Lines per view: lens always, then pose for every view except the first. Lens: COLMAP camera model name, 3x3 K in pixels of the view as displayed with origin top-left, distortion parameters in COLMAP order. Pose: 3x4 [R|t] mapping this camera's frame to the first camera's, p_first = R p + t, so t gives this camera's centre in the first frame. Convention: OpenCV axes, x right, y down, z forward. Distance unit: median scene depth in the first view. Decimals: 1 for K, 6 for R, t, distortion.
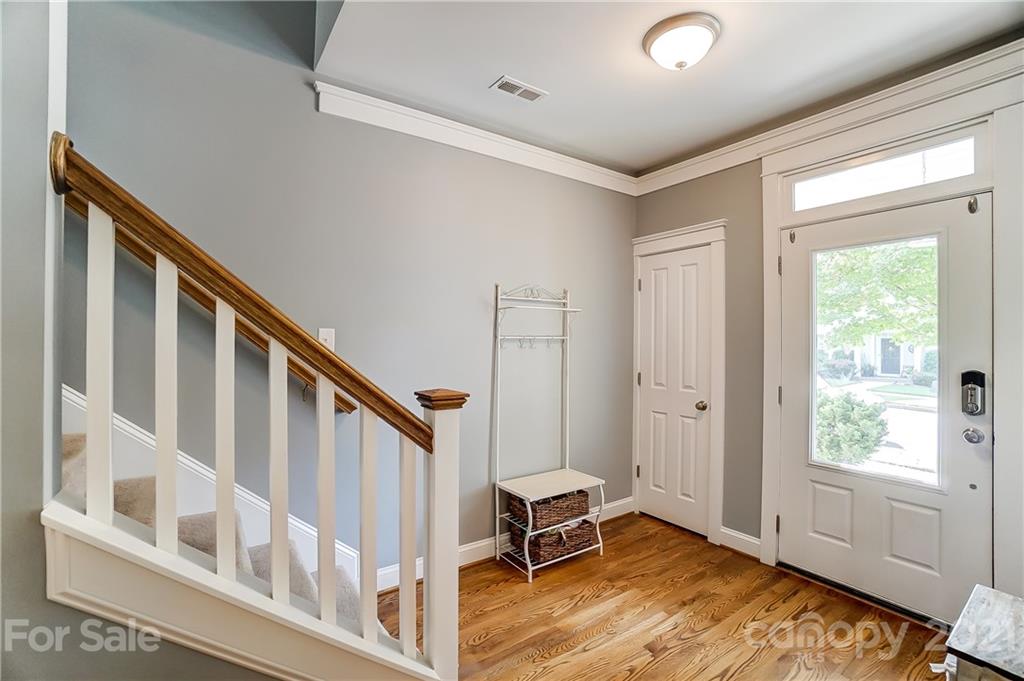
lens RADIAL K [[454.4, 0, 509.6], [0, 454.4, 341.9], [0, 0, 1]] dist [-0.060158, 0.019620]
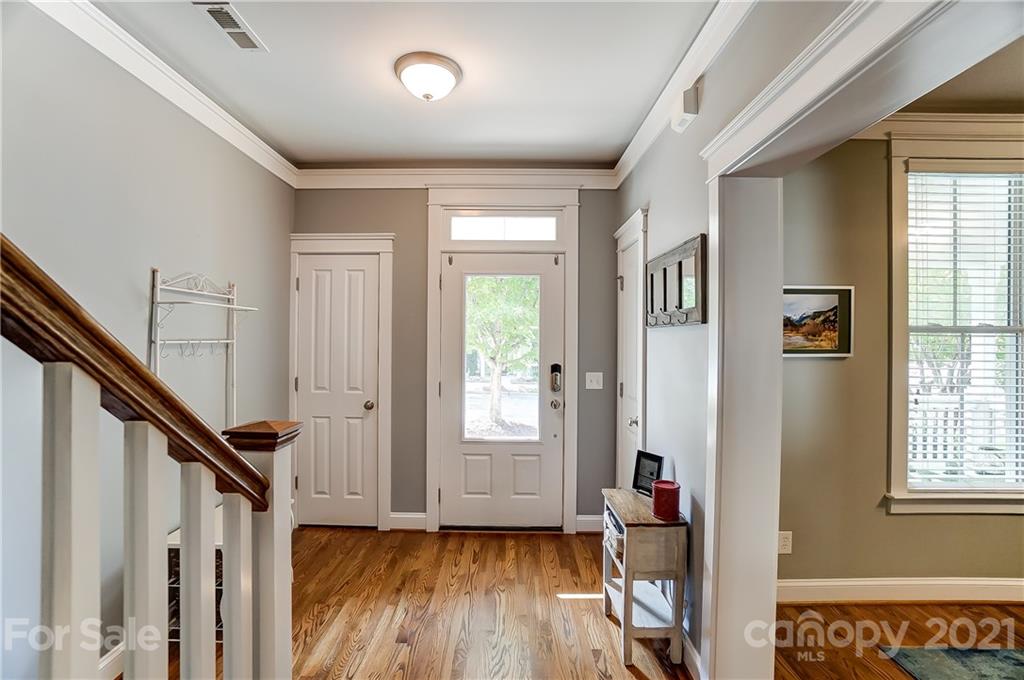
lens RADIAL K [[454.4, 0, 509.7], [0, 454.4, 339.7], [0, 0, 1]] dist [-0.060158, 0.019620]
pose [[0.565723, 0.000200, 0.824595, -0.302111], [-0.003777, 0.999990, 0.002349, -0.018474], [-0.824587, -0.004443, 0.565718, 0.146007]]
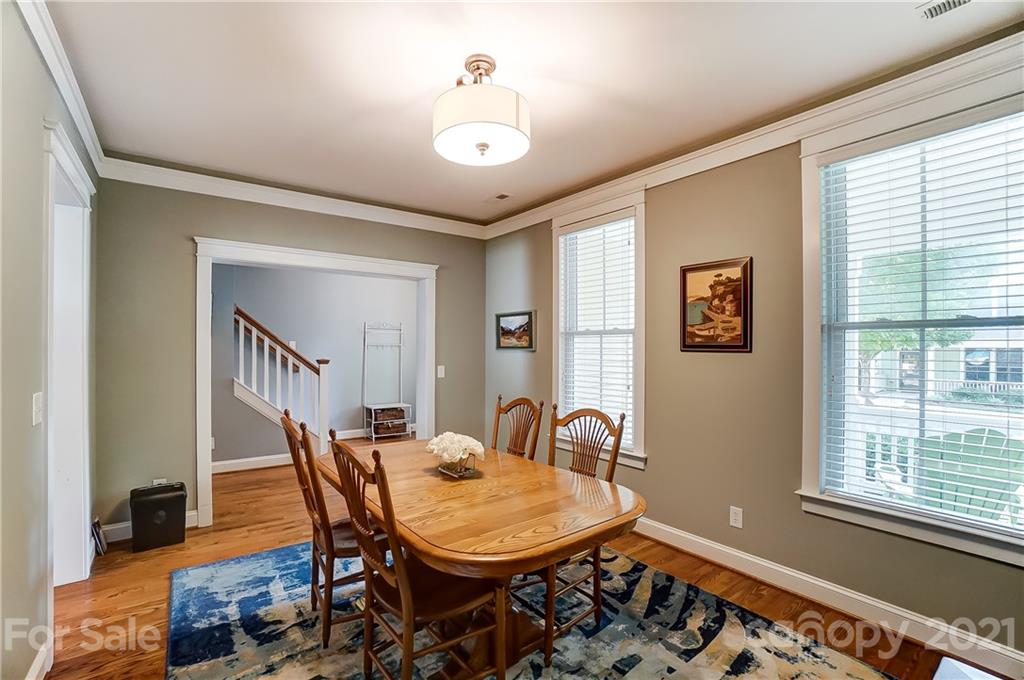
lens RADIAL K [[454.4, 0, 505.1], [0, 454.4, 341.0], [0, 0, 1]] dist [-0.060158, 0.019620]
pose [[0.999044, -0.002956, 0.043623, 0.640980], [0.003442, 0.999933, -0.011064, -0.000299], [-0.043587, 0.011204, 0.998987, -1.495186]]
